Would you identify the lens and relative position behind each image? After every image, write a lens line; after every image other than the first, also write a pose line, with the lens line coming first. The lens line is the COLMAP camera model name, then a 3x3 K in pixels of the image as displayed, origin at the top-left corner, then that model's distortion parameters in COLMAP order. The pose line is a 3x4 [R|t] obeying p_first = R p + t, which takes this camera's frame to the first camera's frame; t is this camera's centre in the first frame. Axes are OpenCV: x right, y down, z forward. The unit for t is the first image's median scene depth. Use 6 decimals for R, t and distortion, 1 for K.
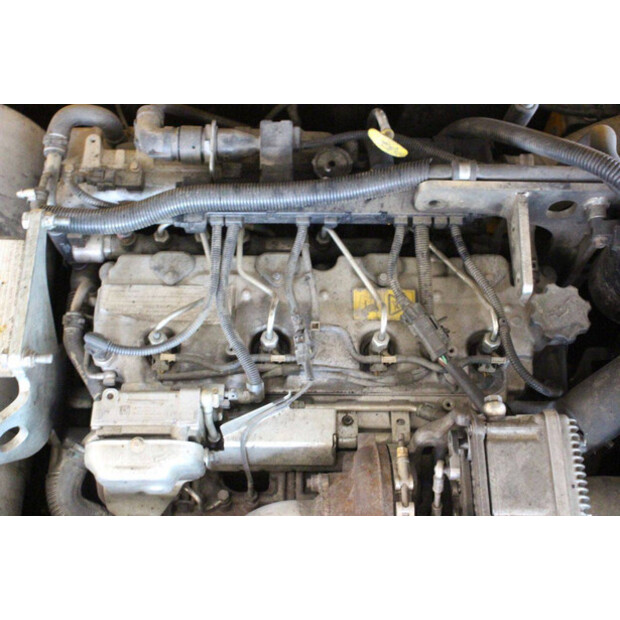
lens RADIAL K [[889.7, 0, 310.0], [0, 889.7, 310.0], [0, 0, 1]] dist [0.060743, 0.090506]
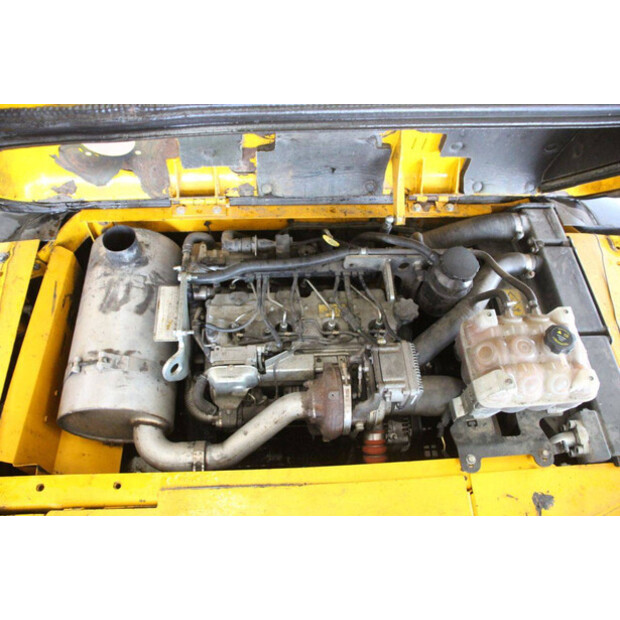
lens RADIAL K [[514.0, 0, 310.0], [0, 514.0, 310.0], [0, 0, 1]] dist [-0.177521, 0.155369]
pose [[0.997100, -0.035463, 0.067333, -0.064484], [0.044260, 0.989989, -0.134025, 0.170622], [-0.061906, 0.136617, 0.988688, -0.311875]]
